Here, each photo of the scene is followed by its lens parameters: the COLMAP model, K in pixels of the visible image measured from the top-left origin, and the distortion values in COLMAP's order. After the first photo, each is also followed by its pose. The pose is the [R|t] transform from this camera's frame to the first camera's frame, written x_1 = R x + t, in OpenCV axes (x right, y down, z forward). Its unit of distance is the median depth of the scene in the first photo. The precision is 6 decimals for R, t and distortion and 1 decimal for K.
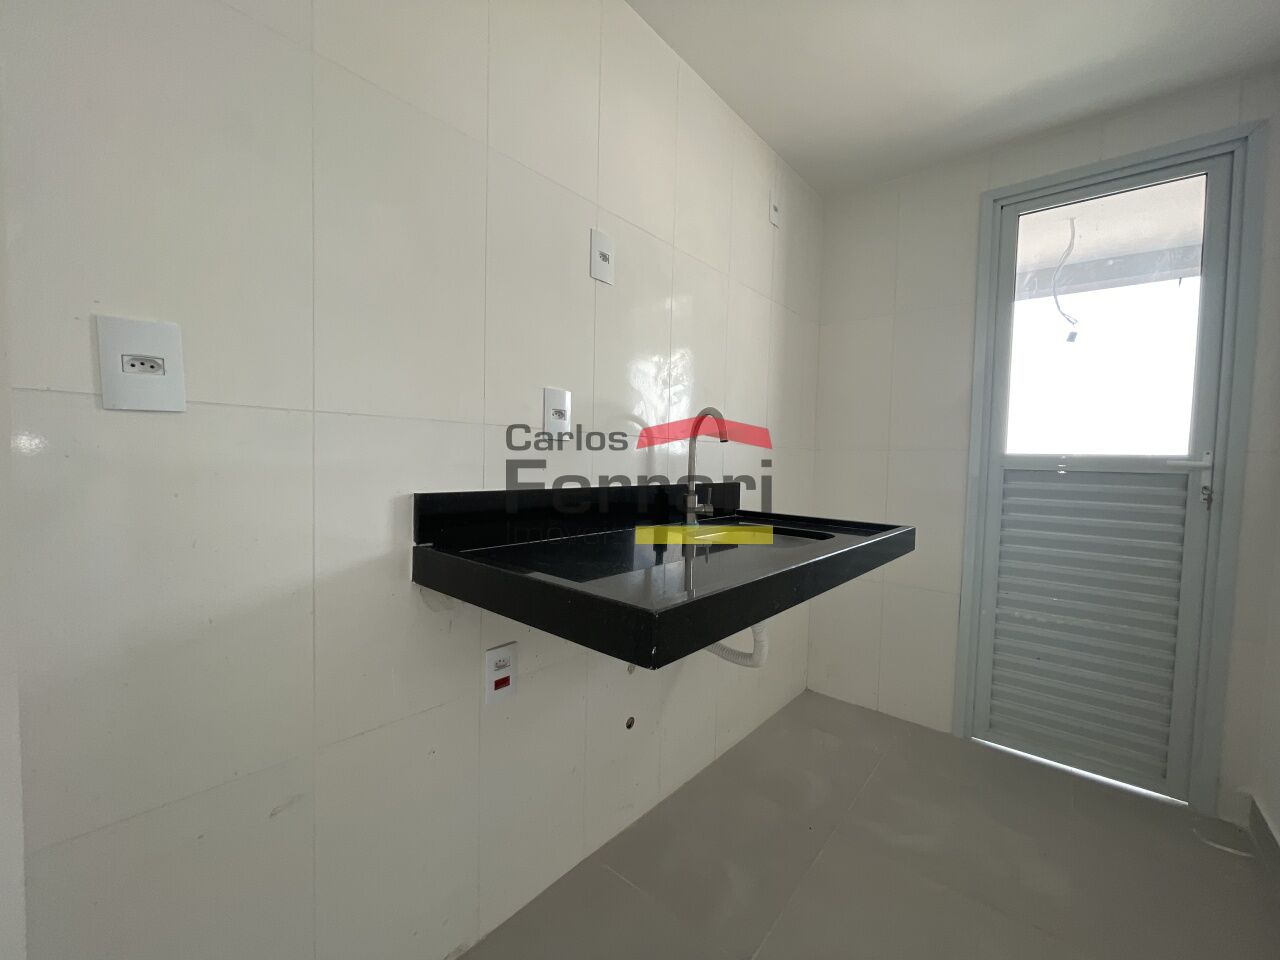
lens RADIAL K [[521.8, 0, 640.7], [0, 521.8, 481.1], [0, 0, 1]] dist [0.000293, -0.001043]
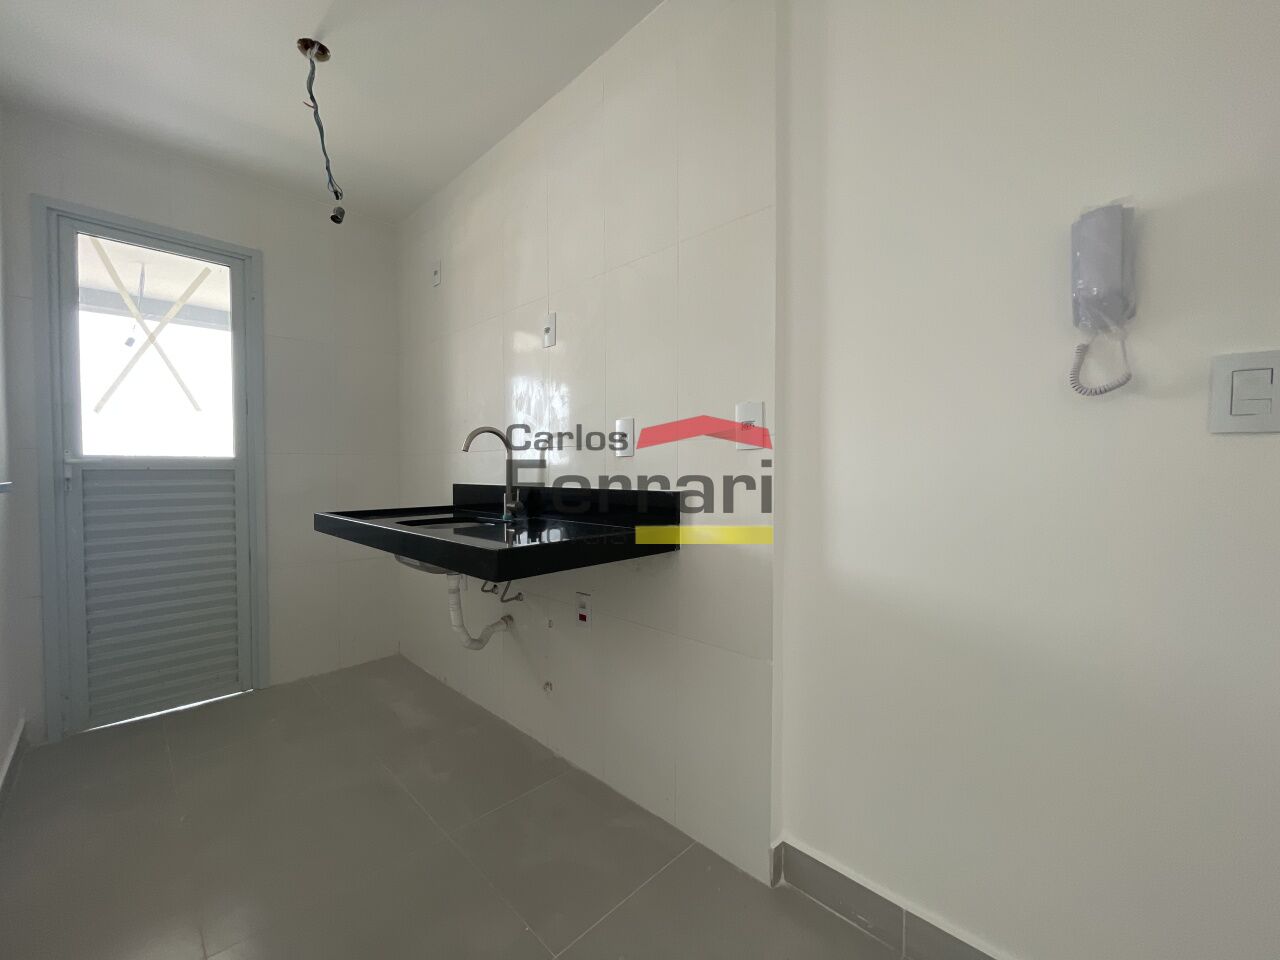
lens RADIAL K [[518.6, 0, 637.0], [0, 518.6, 481.2], [0, 0, 1]] dist [0.002709, 0.000021]
pose [[0.101170, -0.045321, 0.993836, -0.252603], [0.047426, 0.998046, 0.040685, 0.011767], [-0.993738, 0.043018, 0.103121, -0.239351]]
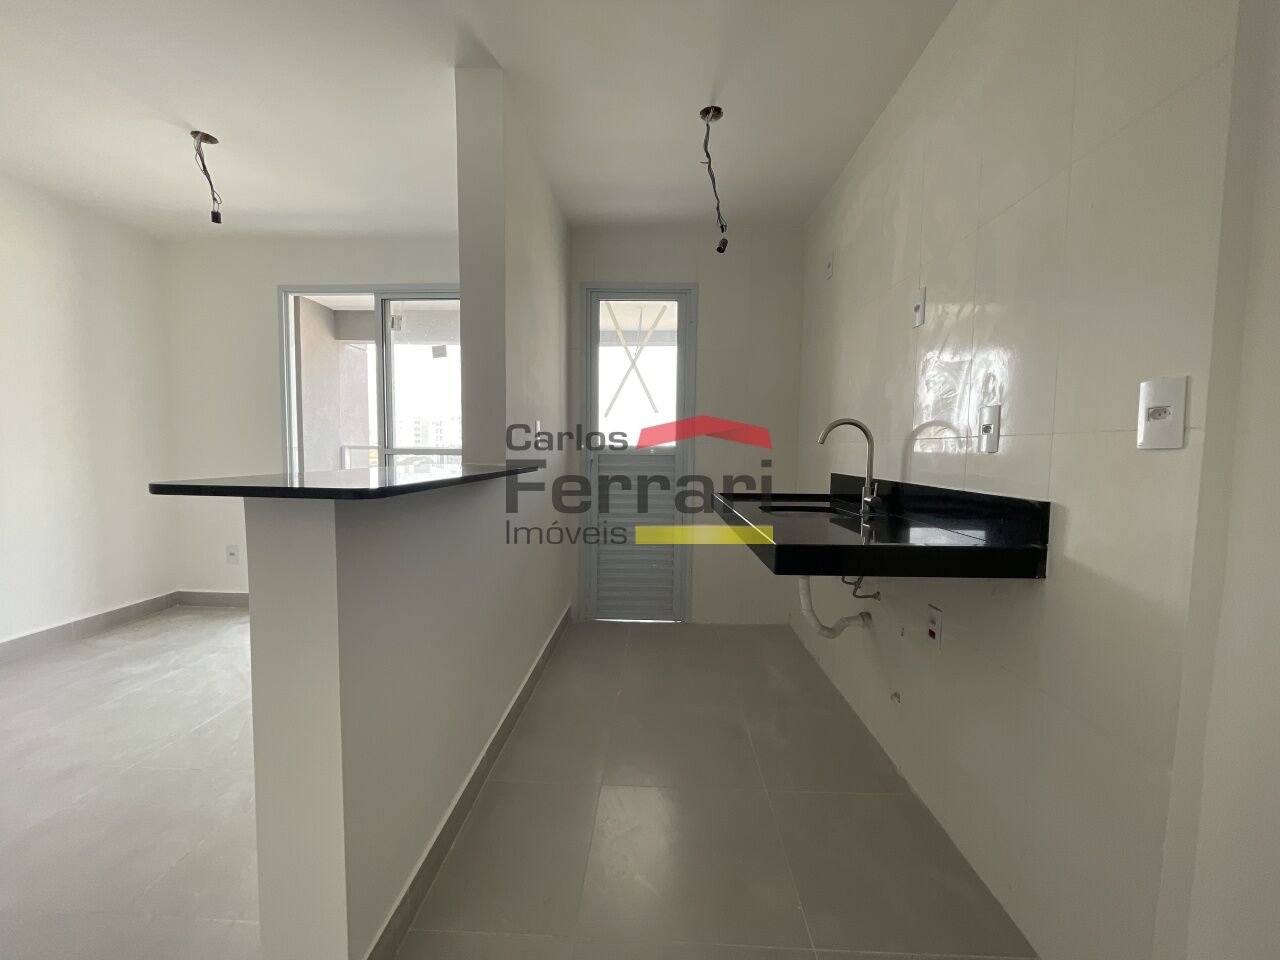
lens RADIAL K [[519.0, 0, 641.7], [0, 519.0, 482.3], [0, 0, 1]] dist [-0.001834, 0.000212]
pose [[0.797427, -0.052588, 0.601119, -0.193006], [0.032937, 0.998503, 0.043660, -0.001306], [-0.602515, -0.015017, 0.797966, -0.416264]]
